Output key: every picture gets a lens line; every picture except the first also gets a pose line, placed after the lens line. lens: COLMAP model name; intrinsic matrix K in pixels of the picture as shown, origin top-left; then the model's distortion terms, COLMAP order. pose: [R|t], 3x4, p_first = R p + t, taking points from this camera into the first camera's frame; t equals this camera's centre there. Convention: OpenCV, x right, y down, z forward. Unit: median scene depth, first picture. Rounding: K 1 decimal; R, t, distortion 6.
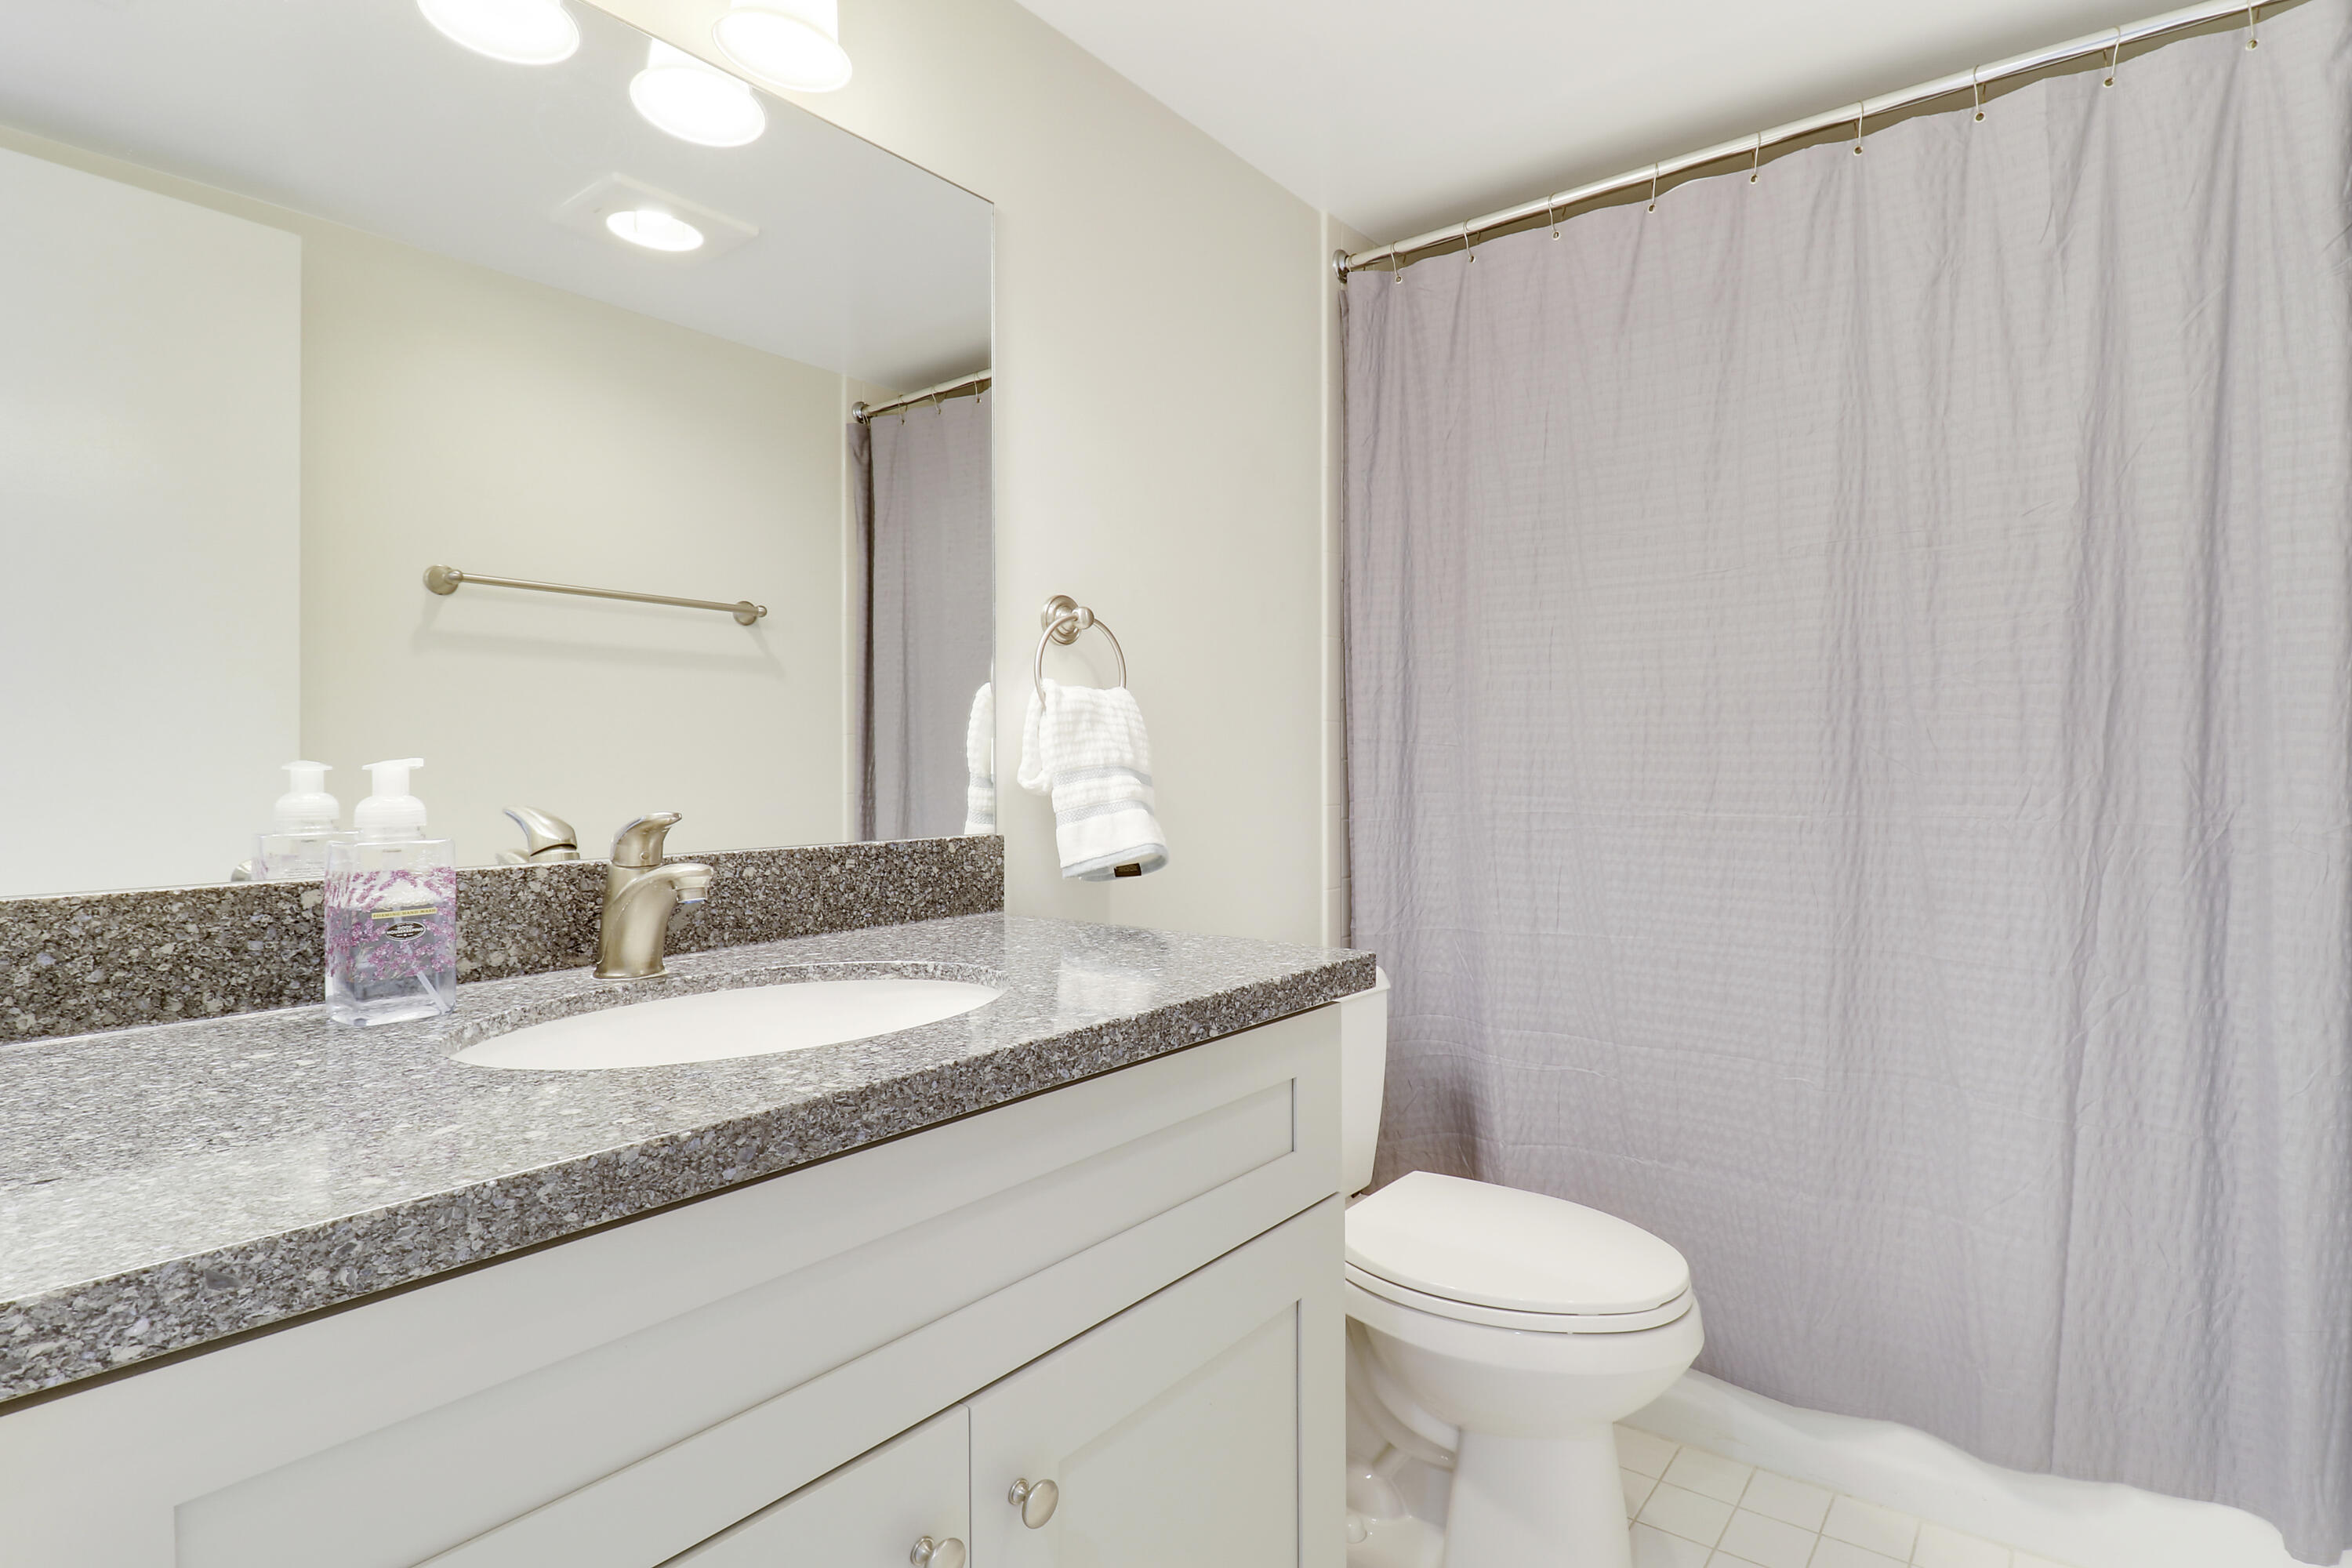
lens RADIAL K [[1134.0, 0, 1190.6], [0, 1134.0, 772.7], [0, 0, 1]] dist [0.005392, -0.013209]
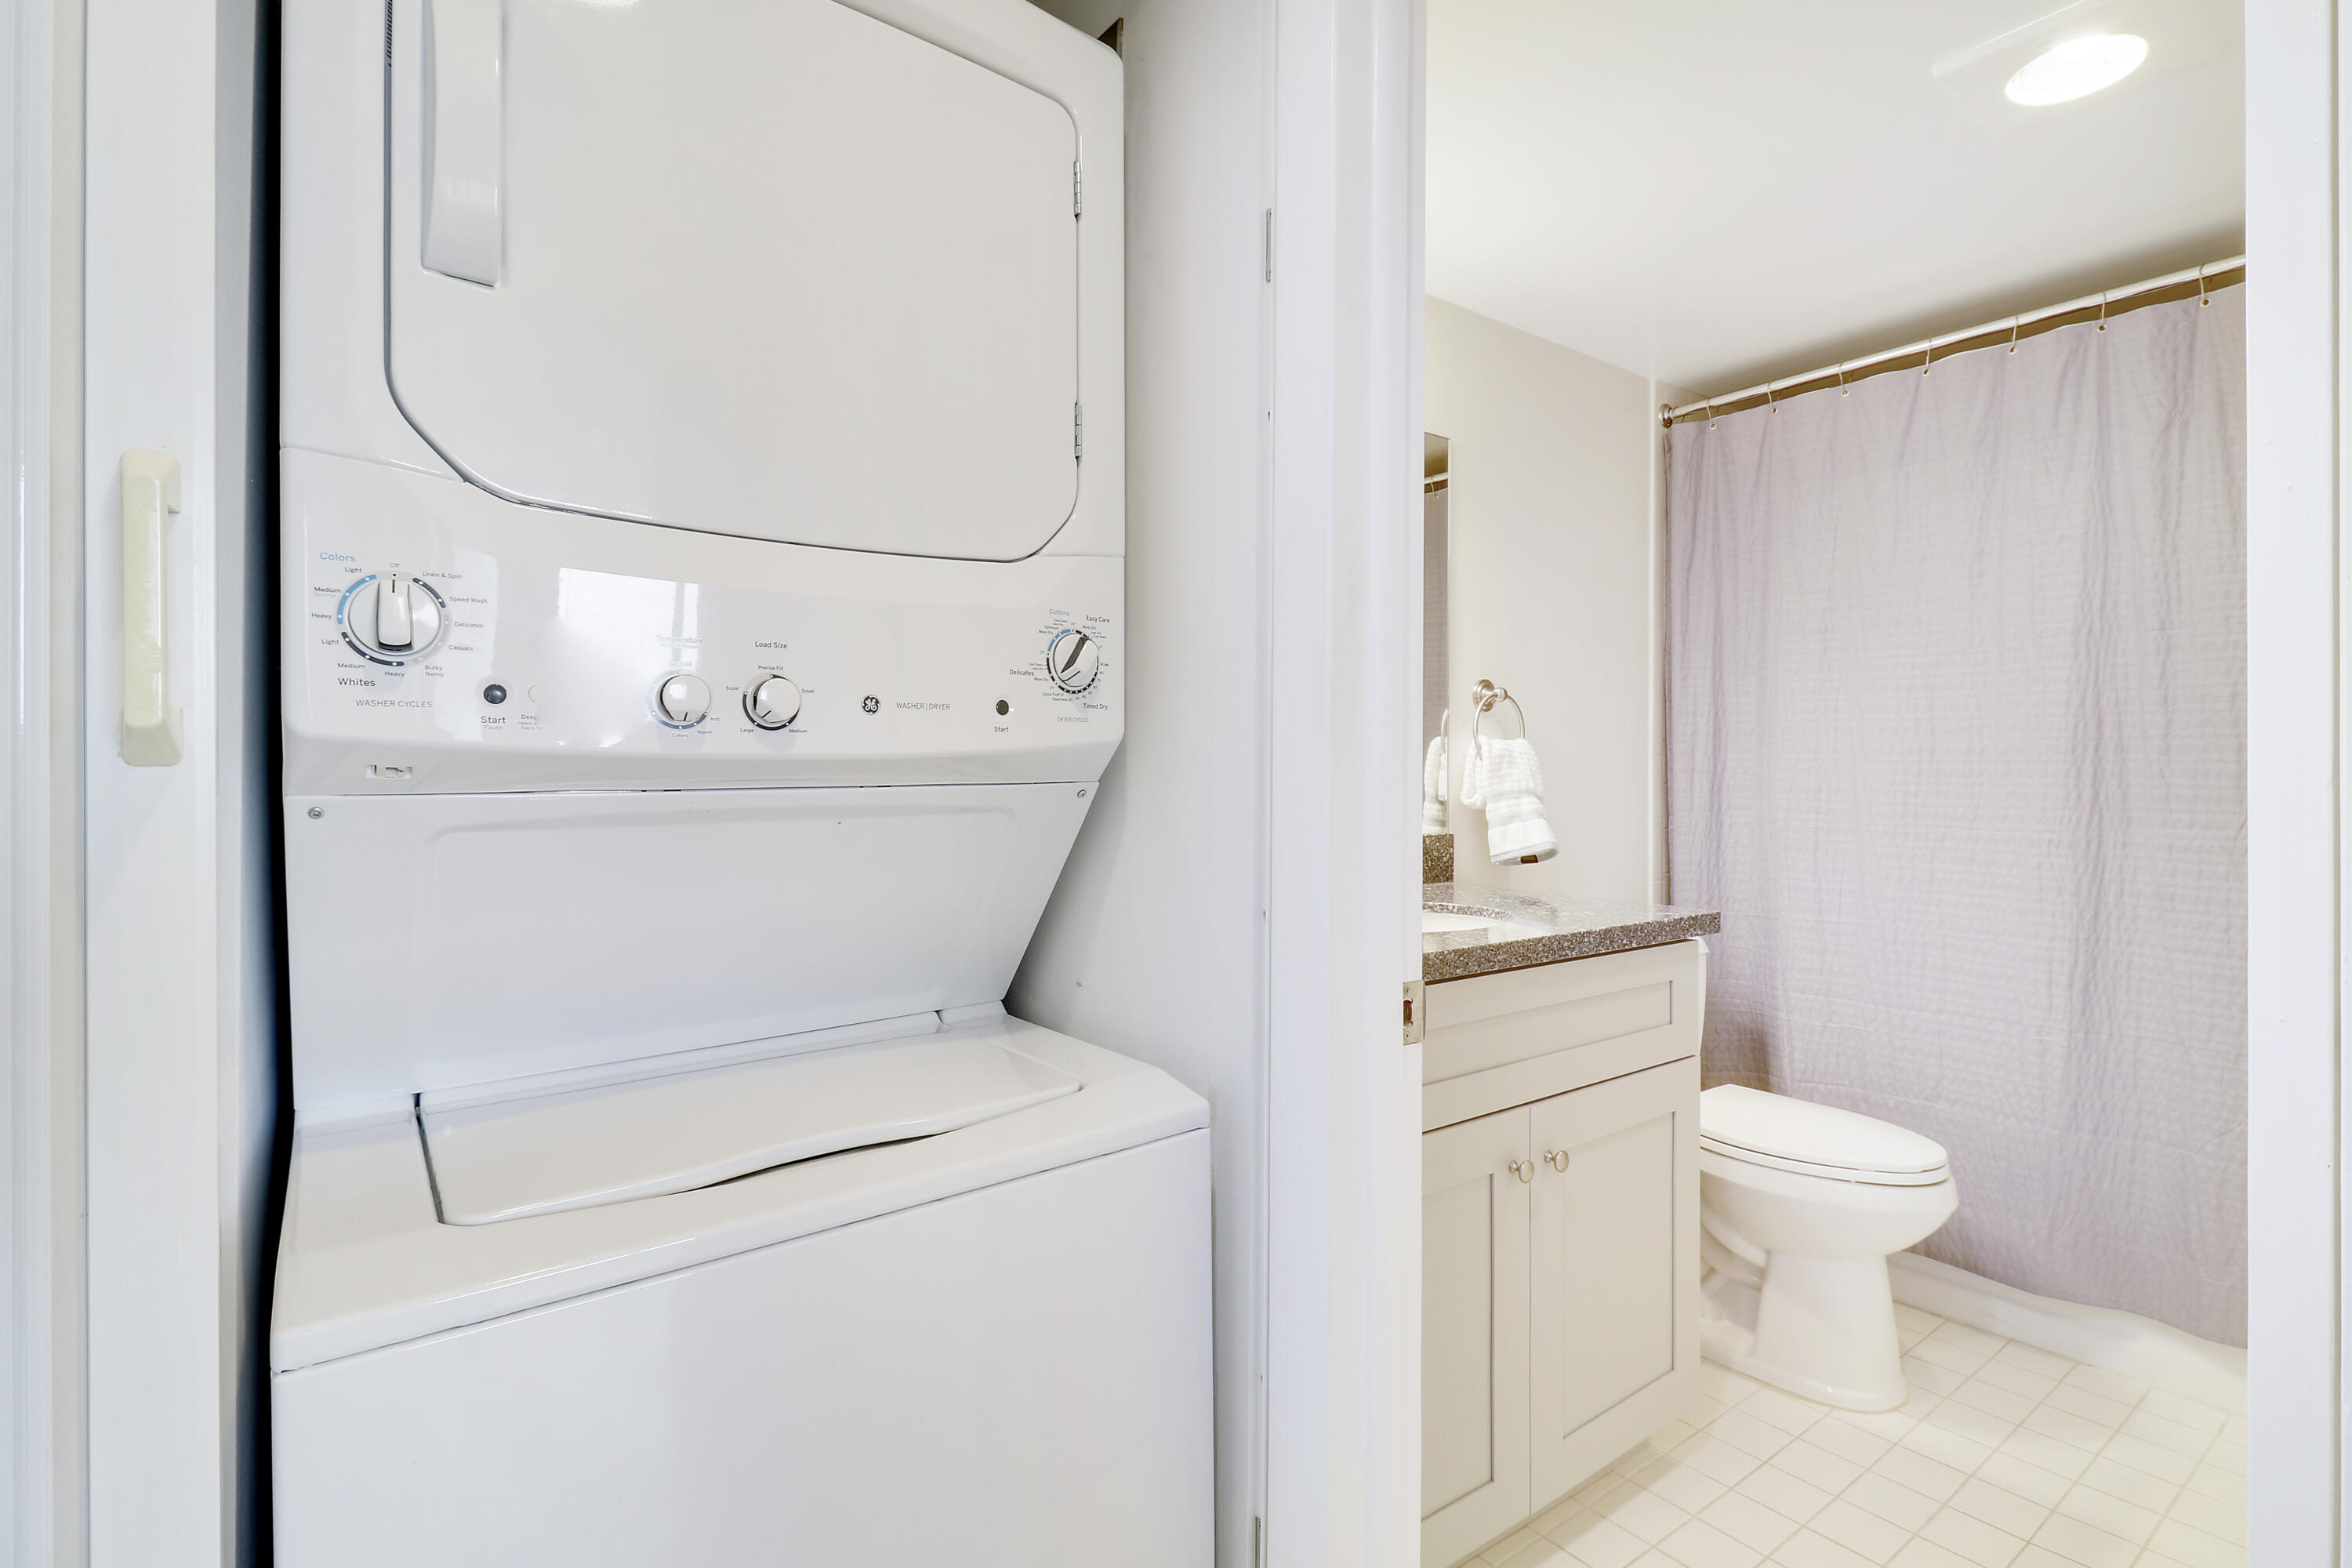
lens RADIAL K [[1024.4, 0, 1176.0], [0, 1024.4, 784.0], [0, 0, 1]] dist [-0.024395, -0.000180]
pose [[0.965258, 0.012810, -0.260983, -0.130540], [-0.011911, 0.999916, 0.005025, -0.013843], [0.261025, -0.001742, 0.965330, -0.377961]]
